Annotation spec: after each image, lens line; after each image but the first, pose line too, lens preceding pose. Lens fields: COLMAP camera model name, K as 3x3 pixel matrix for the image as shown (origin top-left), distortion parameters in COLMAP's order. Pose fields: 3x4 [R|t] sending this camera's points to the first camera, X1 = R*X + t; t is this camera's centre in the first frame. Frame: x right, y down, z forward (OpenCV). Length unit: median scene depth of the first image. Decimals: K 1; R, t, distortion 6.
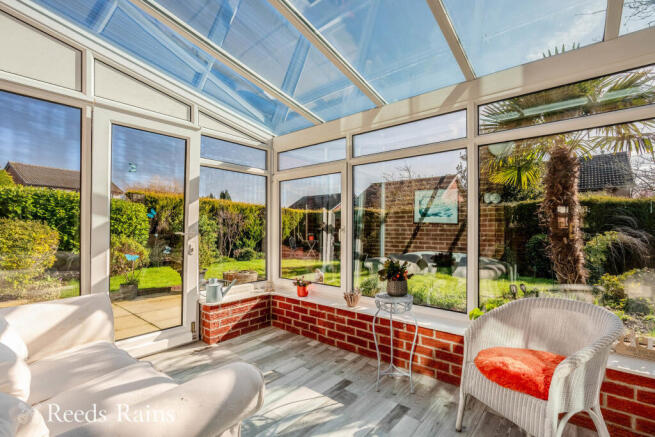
lens RADIAL K [[301.1, 0, 325.9], [0, 301.1, 221.6], [0, 0, 1]] dist [-0.003318, 0.000110]
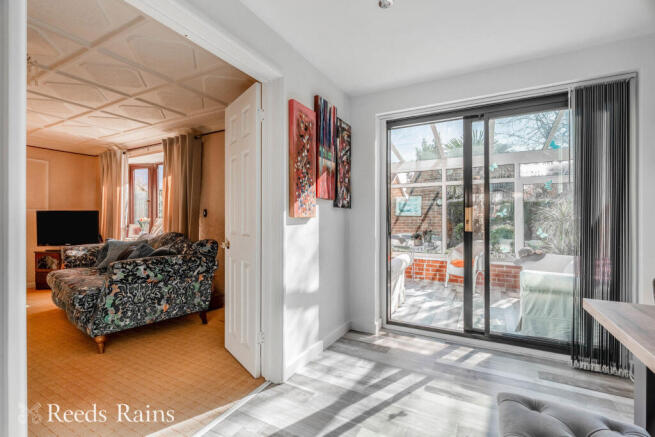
lens RADIAL K [[301.1, 0, 326.4], [0, 301.1, 220.0], [0, 0, 1]] dist [-0.003318, 0.000110]
pose [[0.978228, -0.000005, 0.207532, -0.407981], [-0.004039, 0.999810, 0.019059, -0.002575], [-0.207492, -0.019482, 0.978043, -0.499822]]
